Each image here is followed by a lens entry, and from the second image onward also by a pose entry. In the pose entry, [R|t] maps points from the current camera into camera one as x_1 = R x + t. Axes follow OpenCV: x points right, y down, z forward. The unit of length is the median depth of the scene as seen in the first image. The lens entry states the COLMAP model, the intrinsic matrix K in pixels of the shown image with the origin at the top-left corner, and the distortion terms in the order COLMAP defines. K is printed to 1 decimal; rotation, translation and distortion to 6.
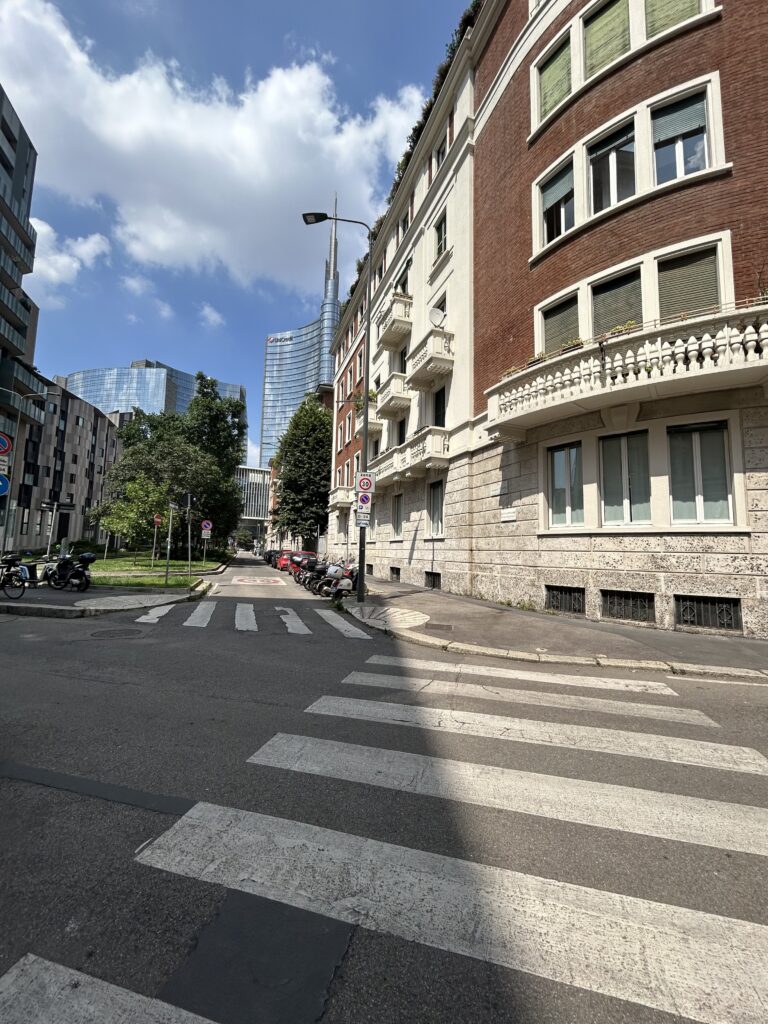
lens RADIAL K [[423.6, 0, 382.5], [0, 423.6, 509.9], [0, 0, 1]] dist [0.013898, 0.000711]
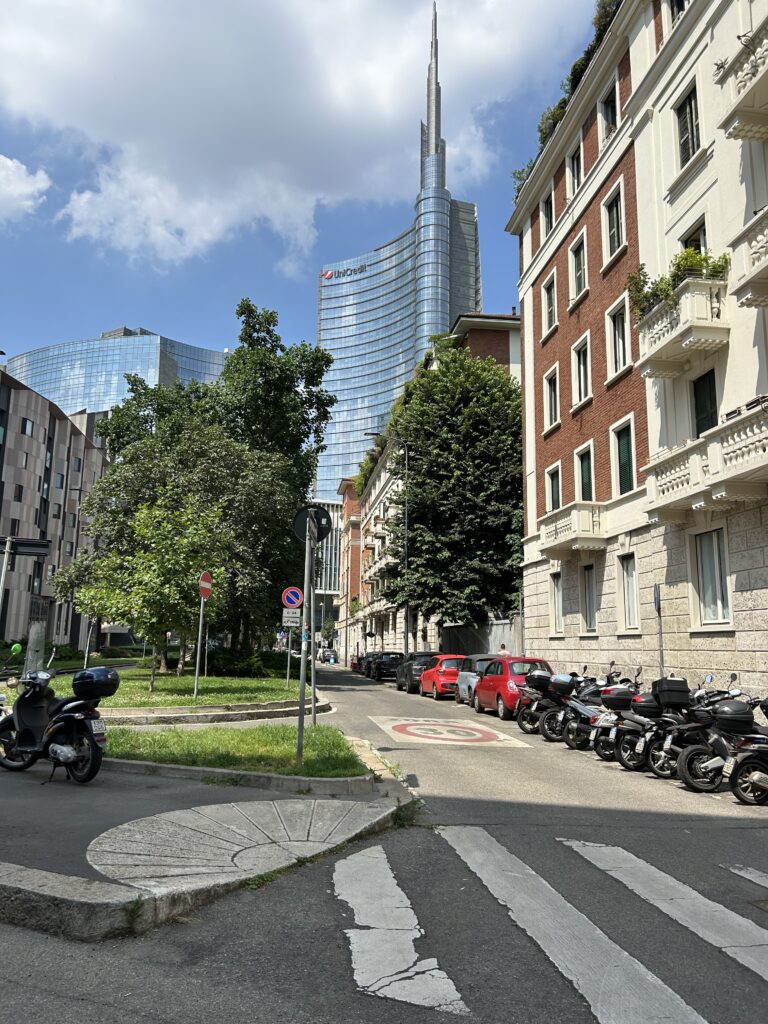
lens RADIAL K [[782.8, 0, 374.8], [0, 782.8, 509.5], [0, 0, 1]] dist [0.057427, -0.061515]
pose [[0.980486, -0.043317, -0.191757, -0.078711], [0.027192, 0.995929, -0.085937, 0.007937], [0.194699, 0.079046, 0.977673, 0.094095]]
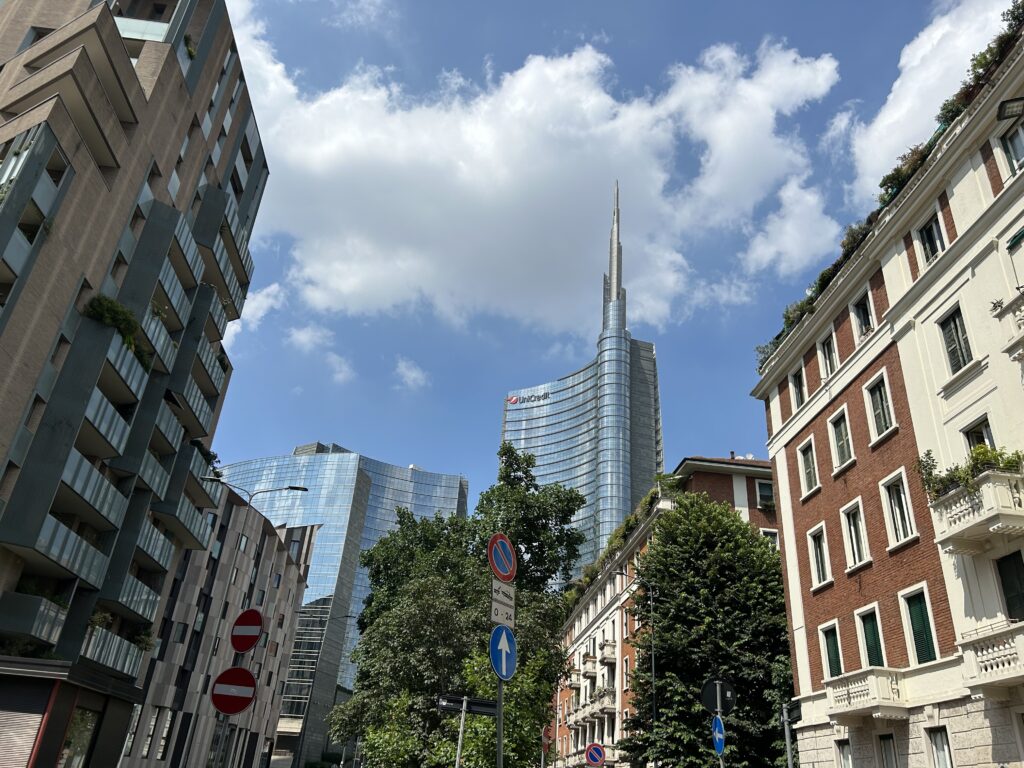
lens RADIAL K [[782.8, 0, 515.2], [0, 782.8, 369.2], [0, 0, 1]] dist [0.057427, -0.061515]
pose [[0.975502, -0.066940, -0.209561, -0.143082], [-0.023211, 0.915947, -0.400627, -0.000565], [0.218764, 0.395677, 0.891954, 0.033579]]
